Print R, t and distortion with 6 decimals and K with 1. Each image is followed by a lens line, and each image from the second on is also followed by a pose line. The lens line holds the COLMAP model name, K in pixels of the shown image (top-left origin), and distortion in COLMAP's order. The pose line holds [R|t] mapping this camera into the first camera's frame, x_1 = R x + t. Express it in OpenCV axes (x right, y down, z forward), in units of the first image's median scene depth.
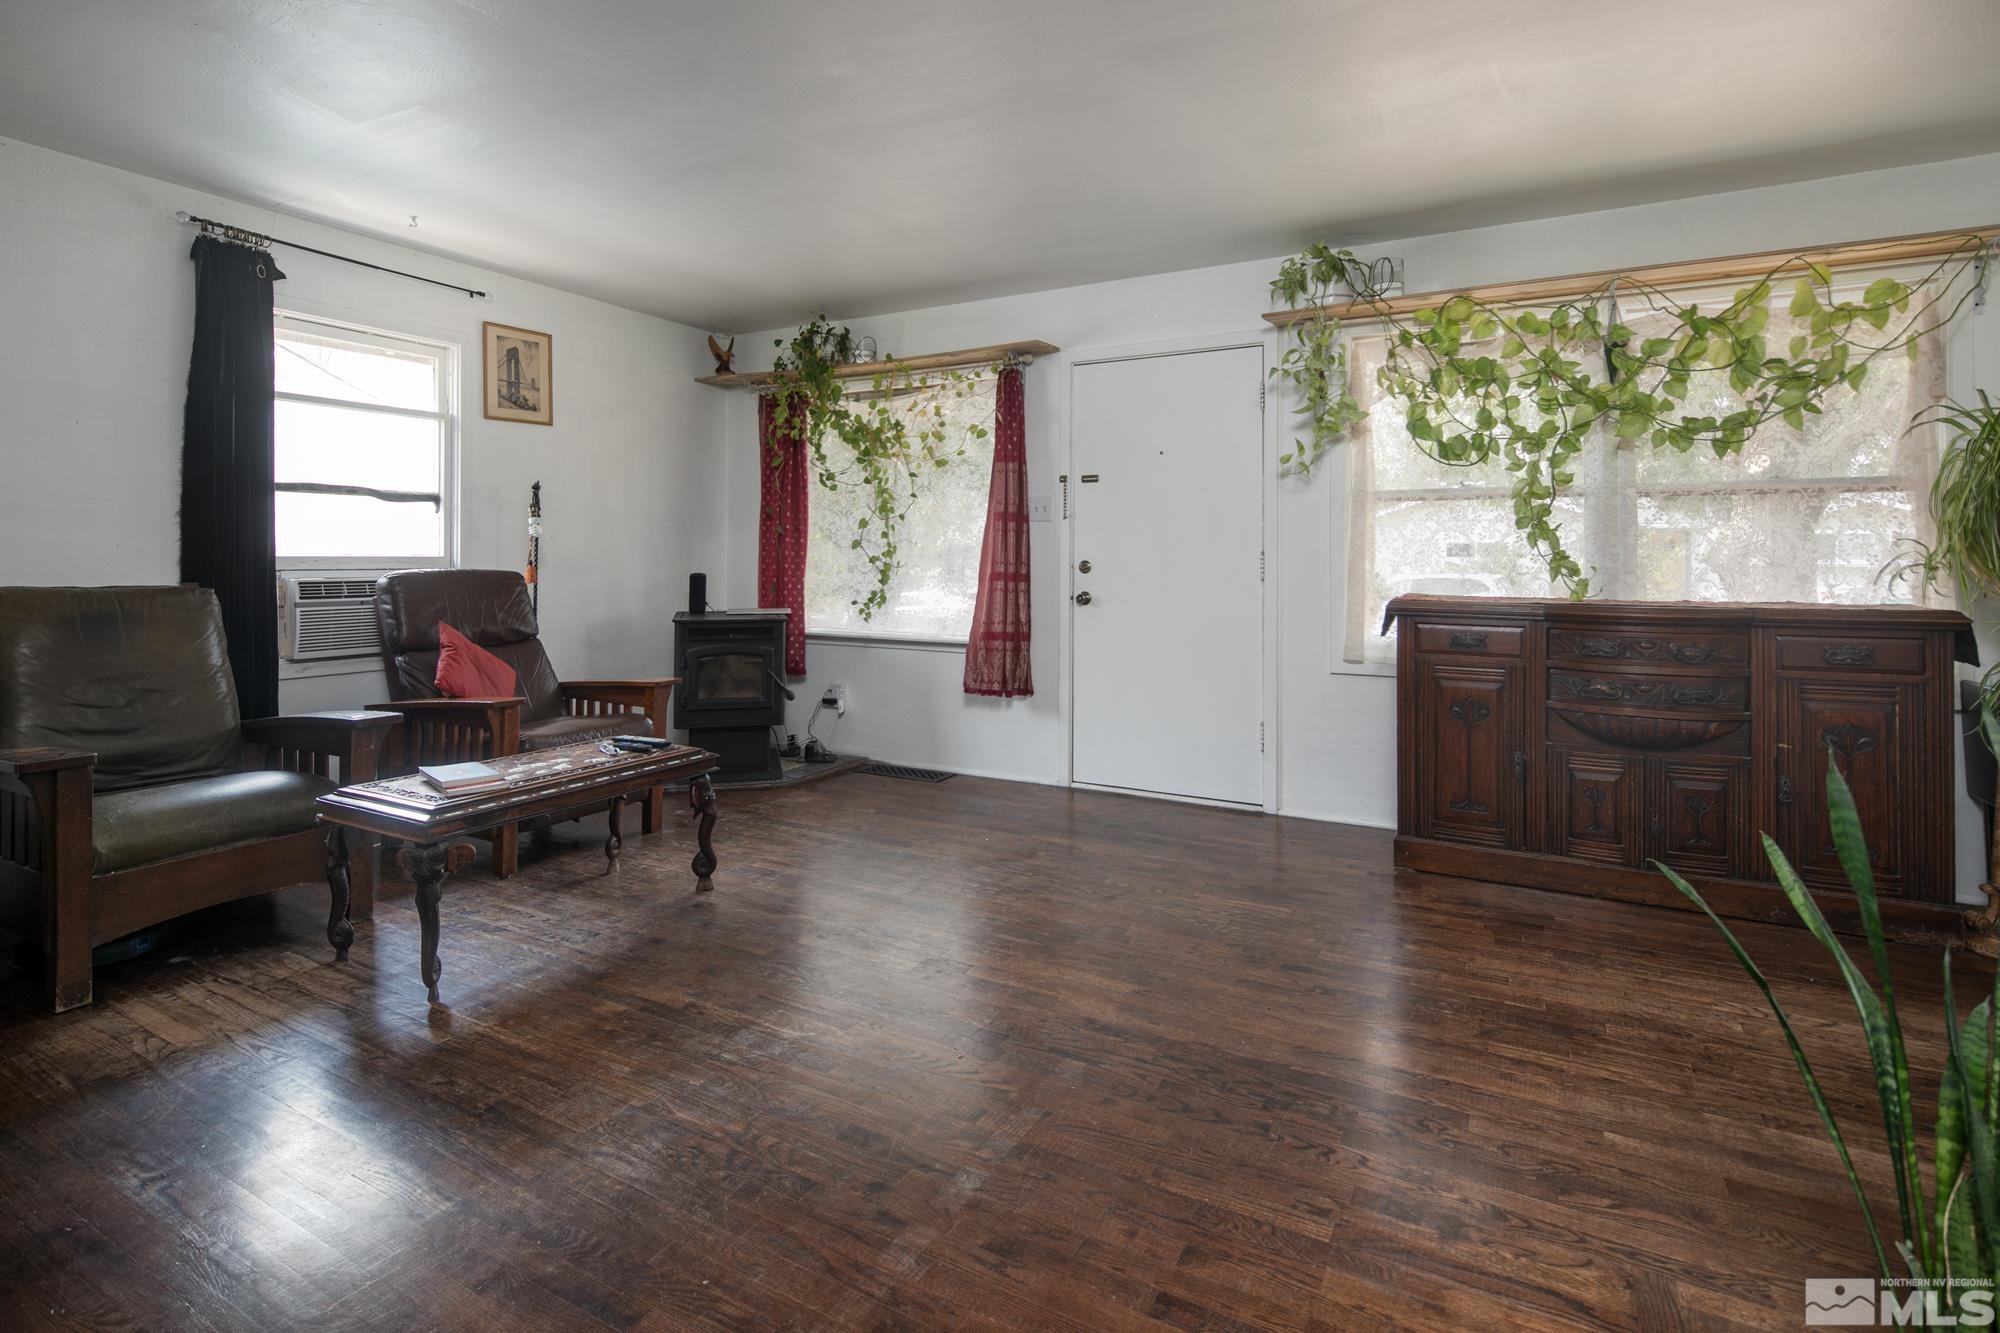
lens RADIAL K [[975.1, 0, 986.9], [0, 975.1, 555.3], [0, 0, 1]] dist [0.002704, -0.001681]
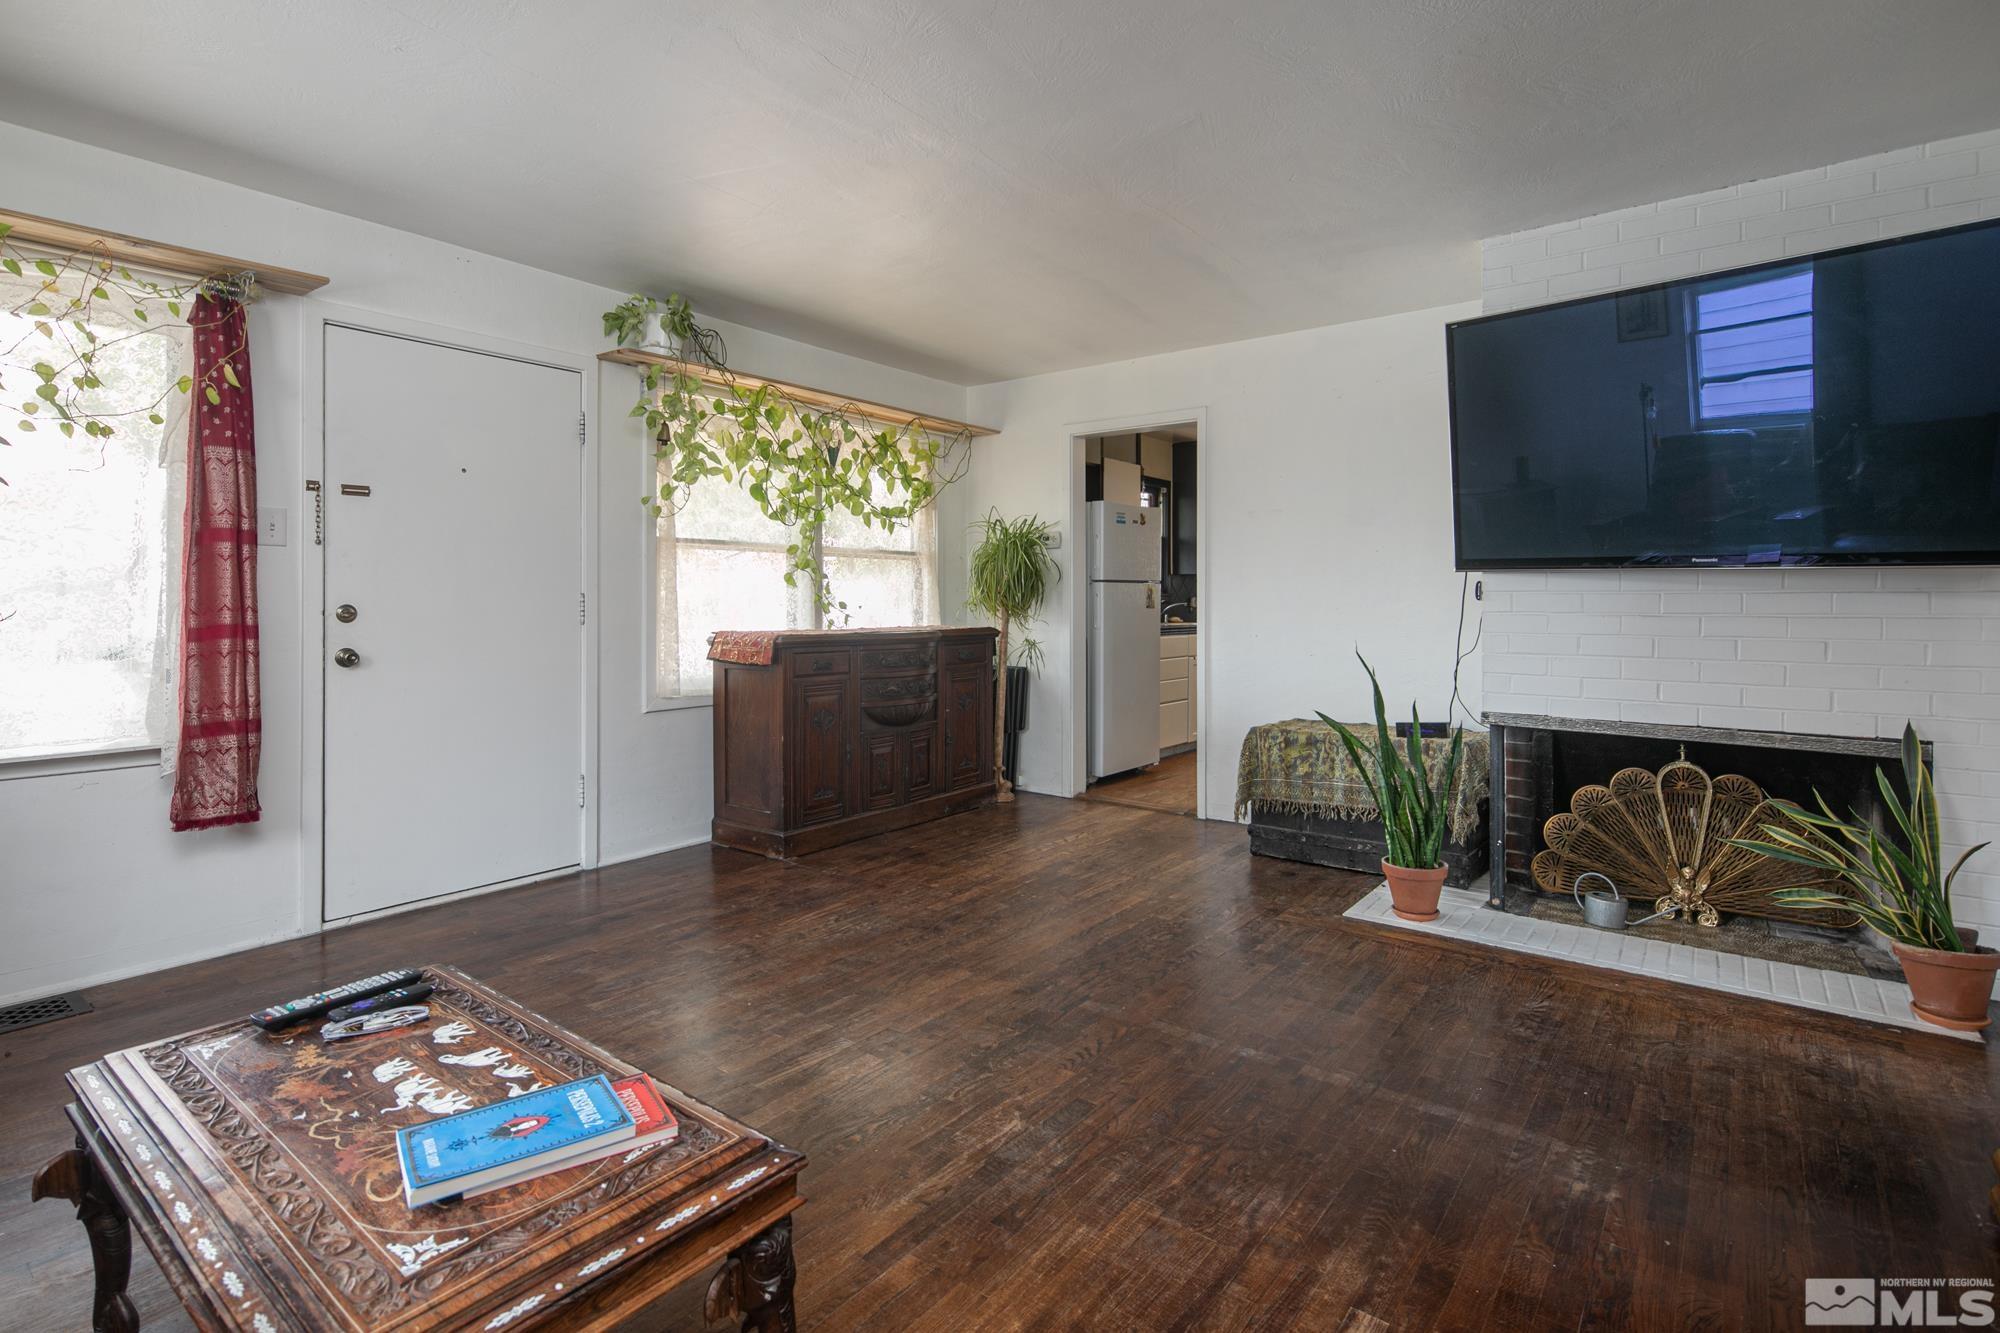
lens RADIAL K [[975.1, 0, 987.8], [0, 975.1, 600.5], [0, 0, 1]] dist [0.002704, -0.001681]
pose [[0.140514, -0.002369, 0.990076, -0.539289], [-0.003848, 0.999988, 0.002939, -0.001300], [-0.990071, -0.004222, 0.140503, 0.437941]]
